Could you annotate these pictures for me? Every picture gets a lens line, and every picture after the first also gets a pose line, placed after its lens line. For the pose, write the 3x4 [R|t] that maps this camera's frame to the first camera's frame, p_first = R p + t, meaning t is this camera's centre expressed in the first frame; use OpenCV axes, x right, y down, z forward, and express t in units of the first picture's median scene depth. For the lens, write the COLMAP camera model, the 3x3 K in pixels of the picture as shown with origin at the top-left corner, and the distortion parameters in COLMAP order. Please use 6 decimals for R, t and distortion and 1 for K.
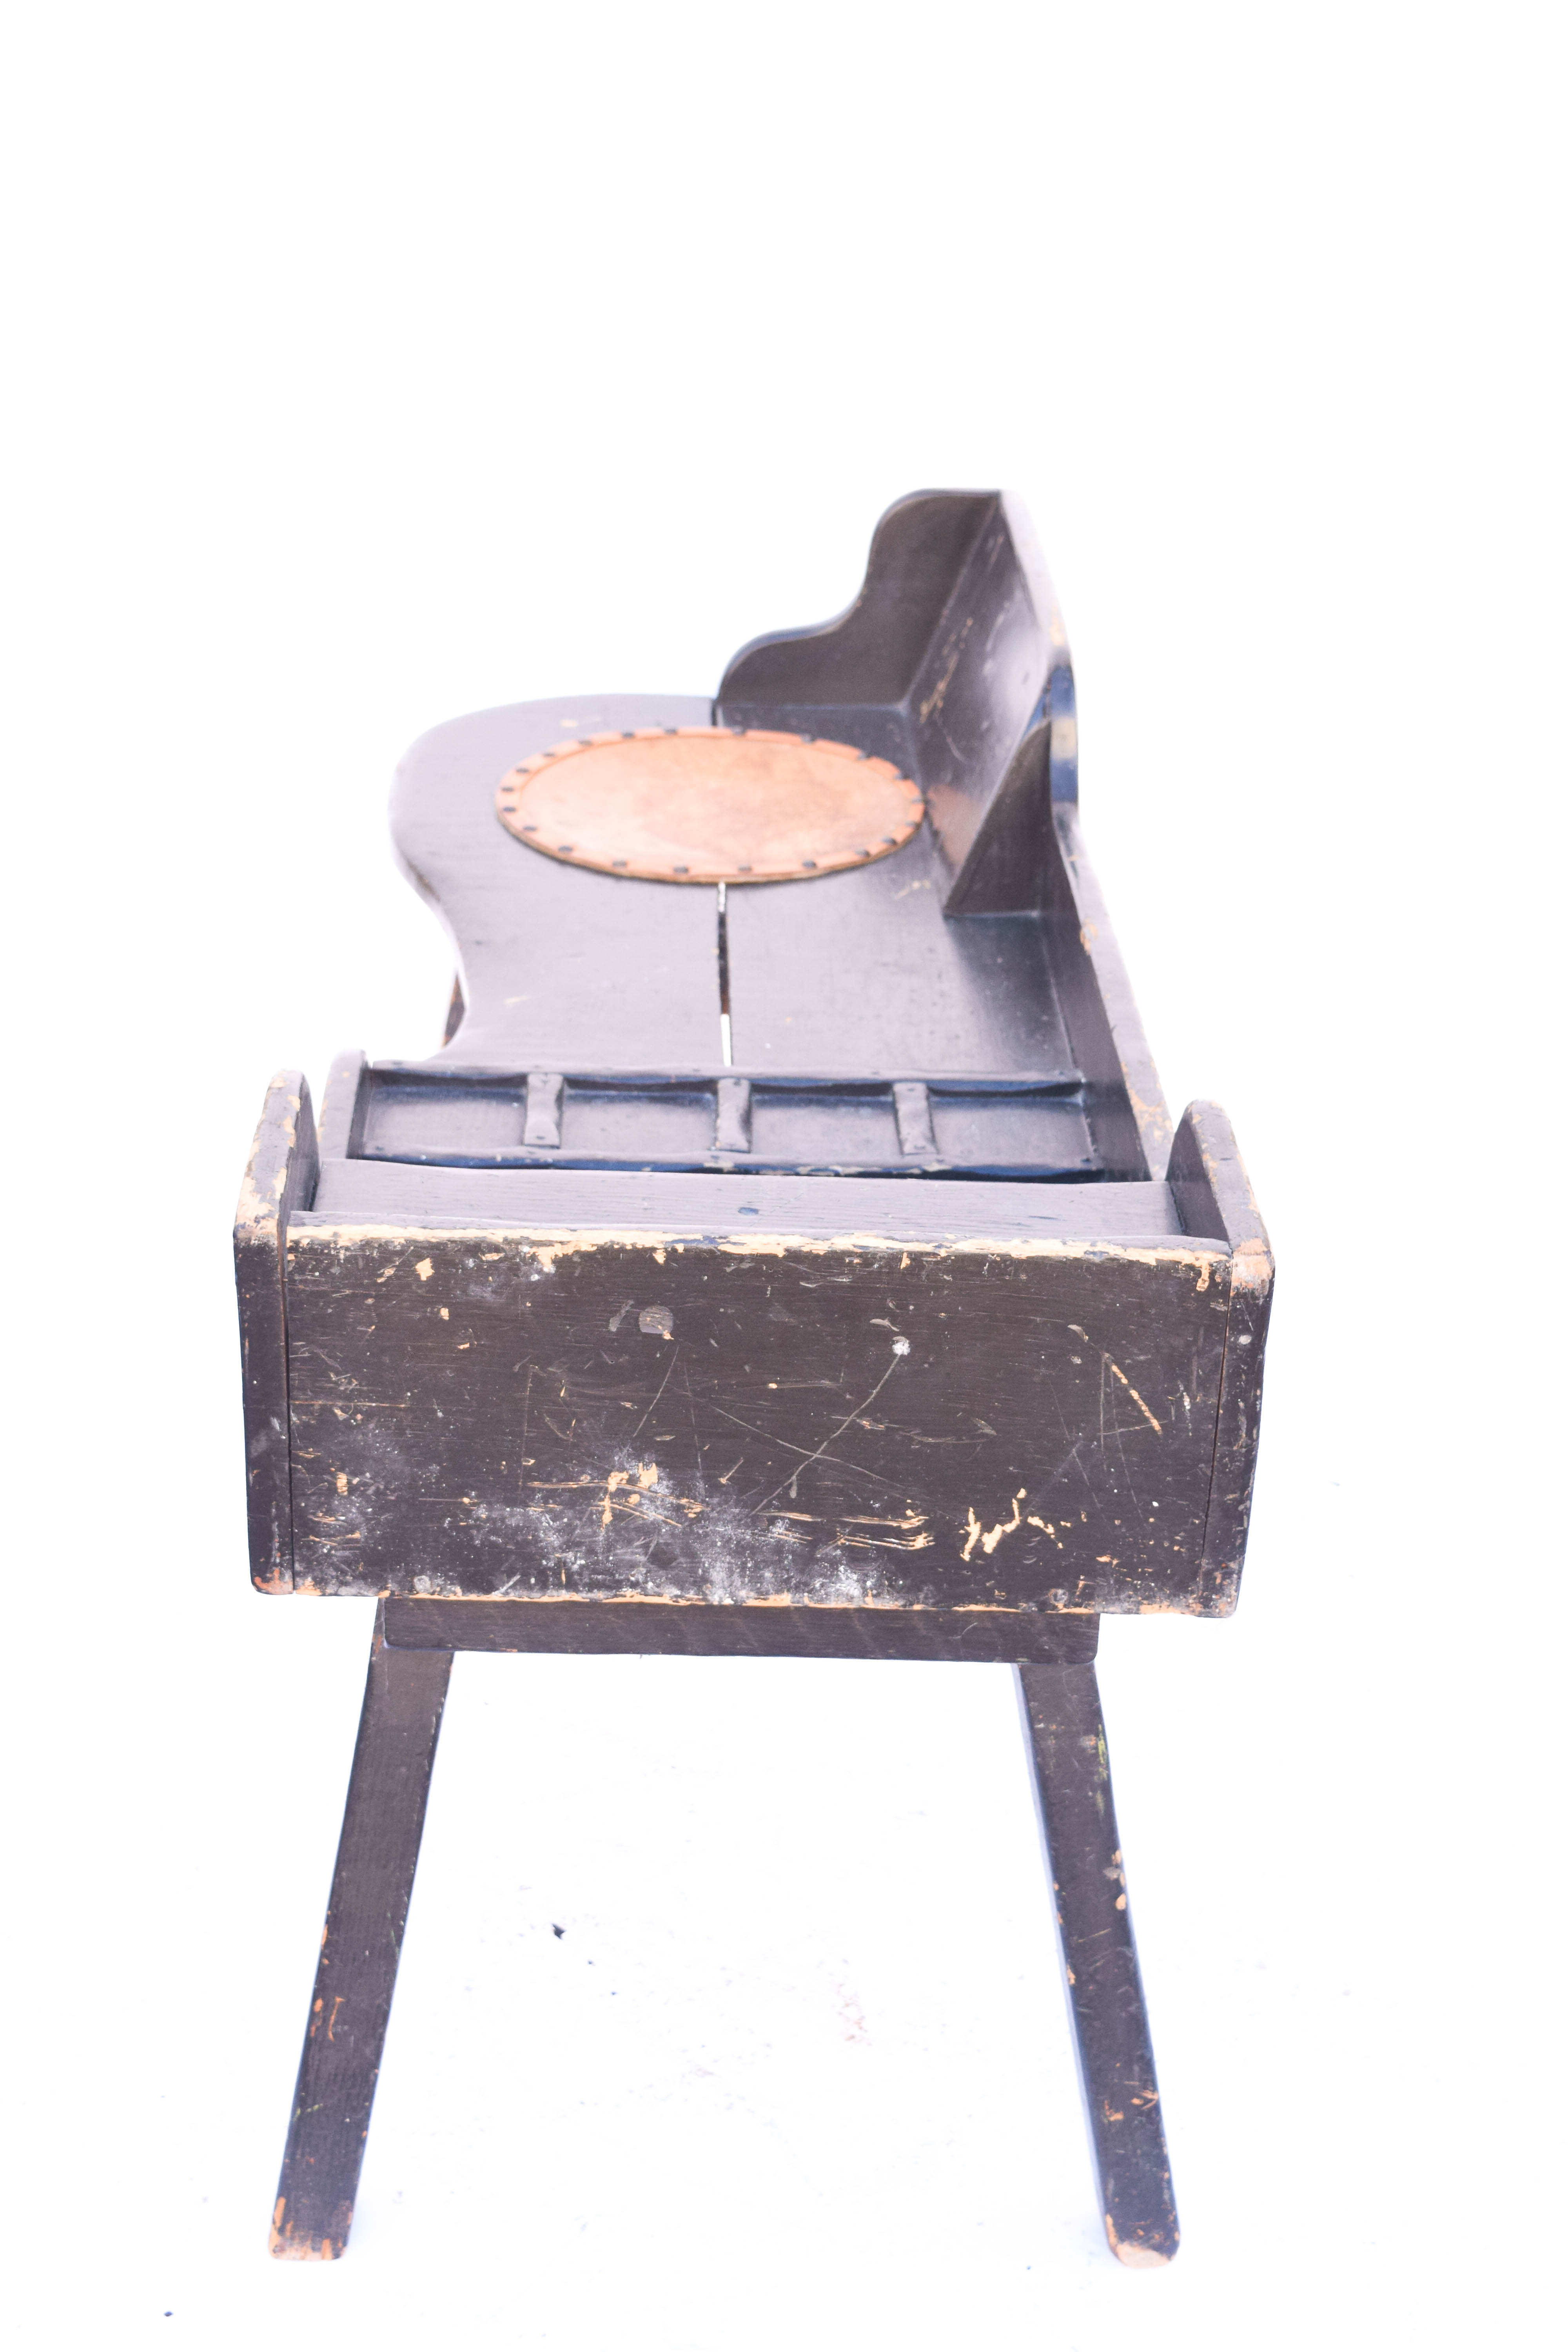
lens RADIAL K [[3873.6, 0, 779.3], [0, 3873.6, 1187.0], [0, 0, 1]] dist [-0.036984, 0.000000]
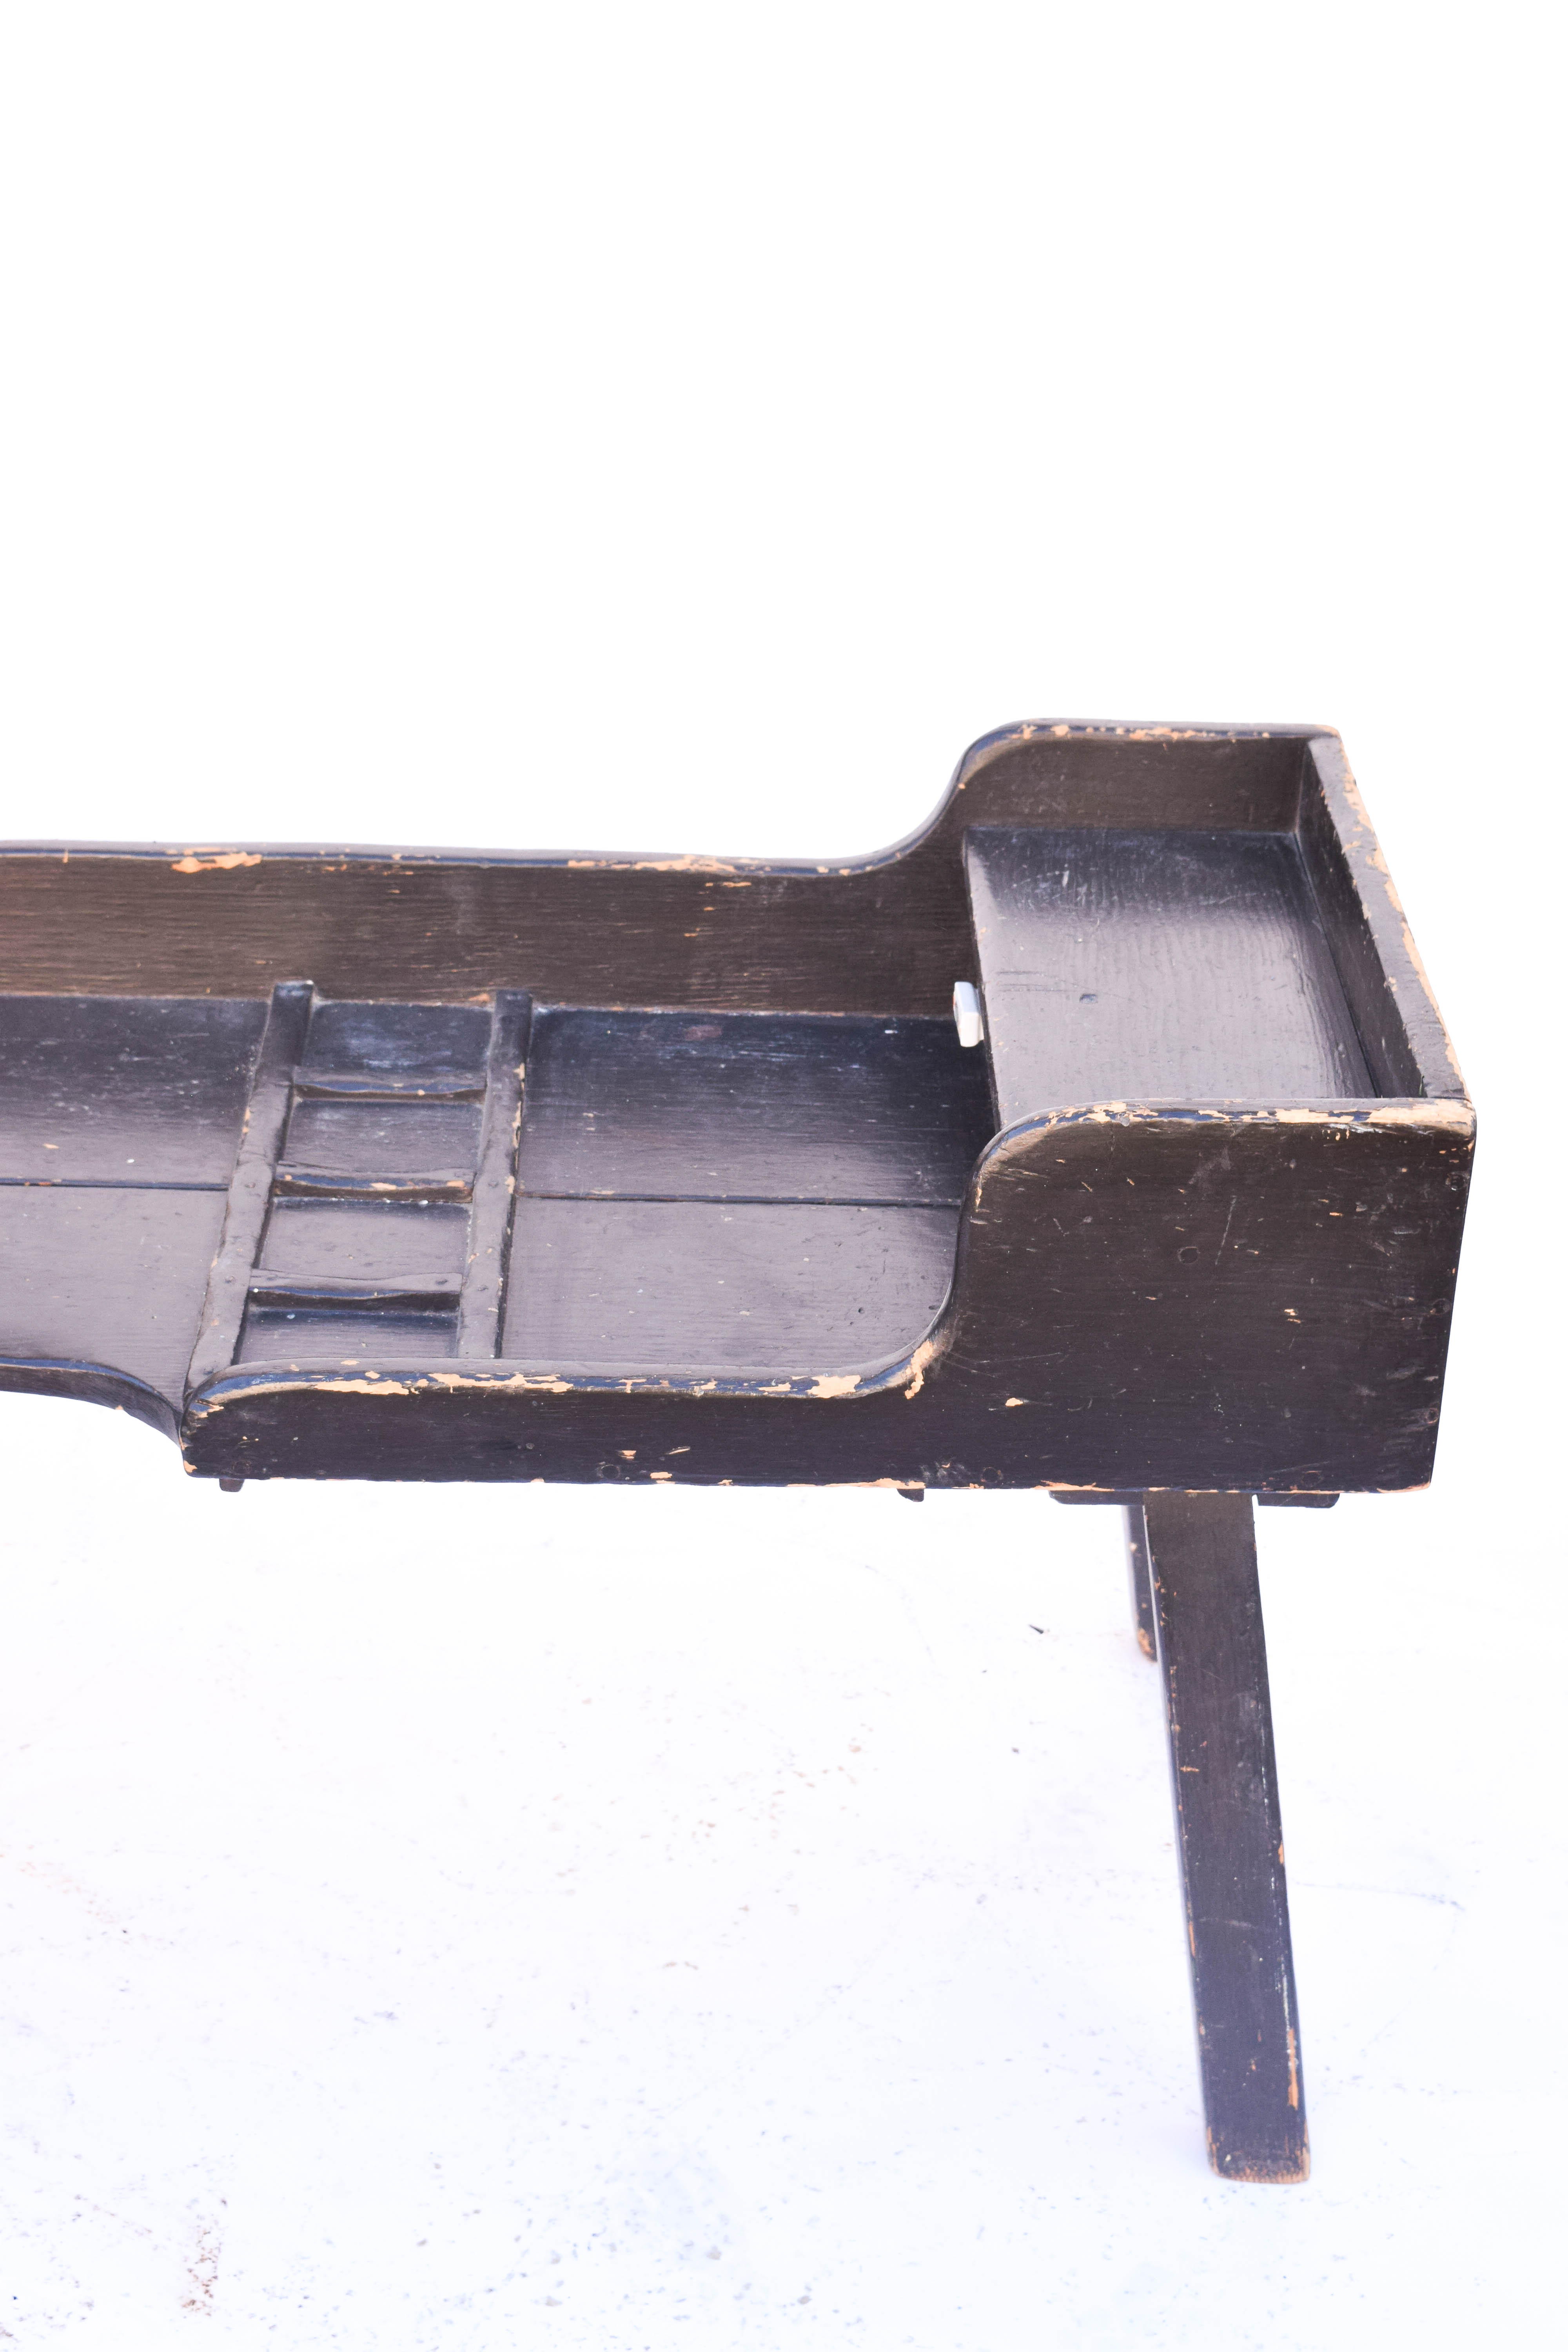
lens RADIAL K [[3925.9, 0, 765.0], [0, 3925.9, 1161.9], [0, 0, 1]] dist [-0.040896, 0.000000]
pose [[0.016773, -0.498998, 0.866441, -0.958223], [0.399195, 0.797843, 0.451763, -0.475858], [-0.916712, 0.338302, 0.212580, 0.925344]]
